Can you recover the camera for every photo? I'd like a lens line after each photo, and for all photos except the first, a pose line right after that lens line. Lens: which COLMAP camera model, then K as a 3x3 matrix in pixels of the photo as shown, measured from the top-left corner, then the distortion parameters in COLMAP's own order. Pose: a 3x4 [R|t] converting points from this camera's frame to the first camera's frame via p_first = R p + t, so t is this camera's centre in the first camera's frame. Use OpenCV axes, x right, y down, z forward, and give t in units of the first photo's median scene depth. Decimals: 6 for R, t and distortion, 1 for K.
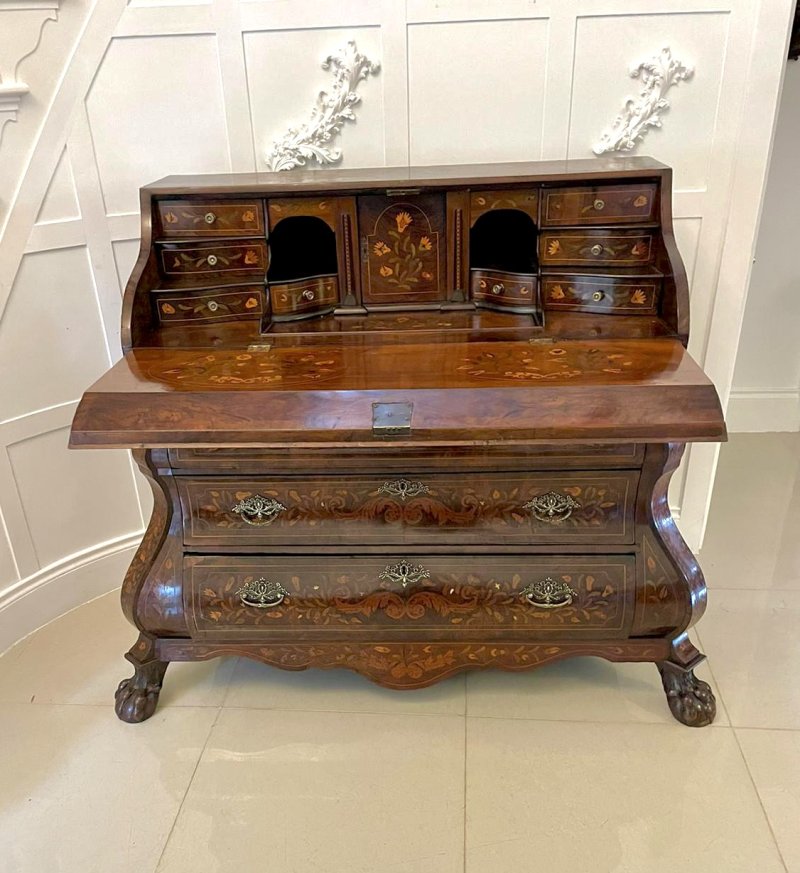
lens RADIAL K [[823.6, 0, 392.9], [0, 823.6, 557.1], [0, 0, 1]] dist [0.086668, -0.072198]
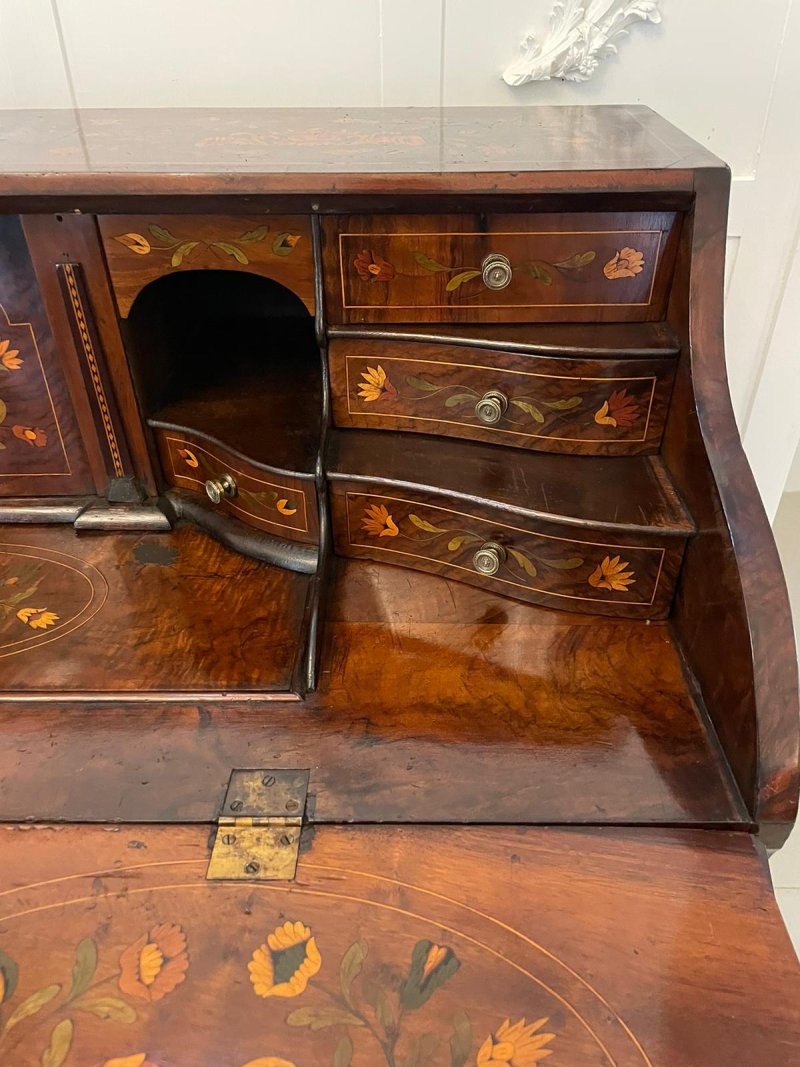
lens RADIAL K [[792.8, 0, 400.0], [0, 792.8, 533.5], [0, 0, 1]] dist [0.094523, -0.123038]
pose [[0.998475, -0.001327, 0.055189, 0.182881], [-0.003970, 0.995396, 0.095763, -0.334450], [-0.055062, -0.095836, 0.993873, 0.655839]]
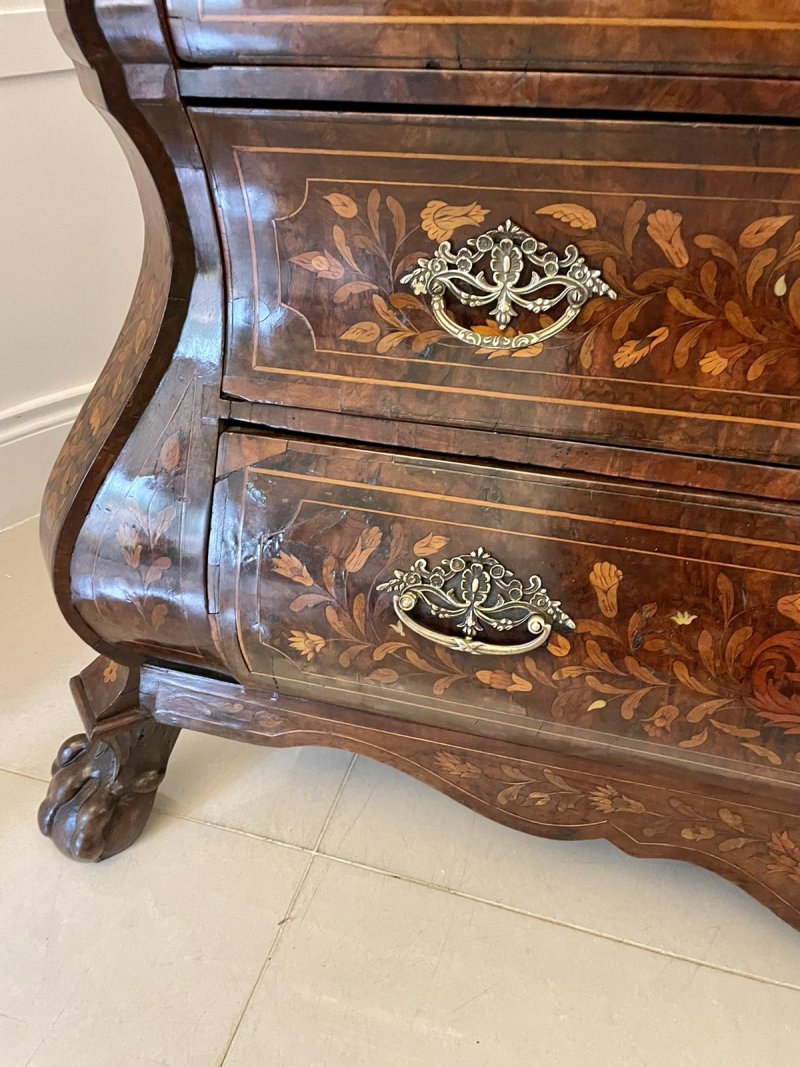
lens RADIAL K [[792.8, 0, 400.0], [0, 792.8, 533.5], [0, 0, 1]] dist [0.094523, -0.123038]
pose [[0.976667, 0.142807, -0.160399, -0.143358], [-0.116305, 0.979585, 0.163968, -0.019935], [0.180540, -0.141487, 0.973338, 0.743750]]
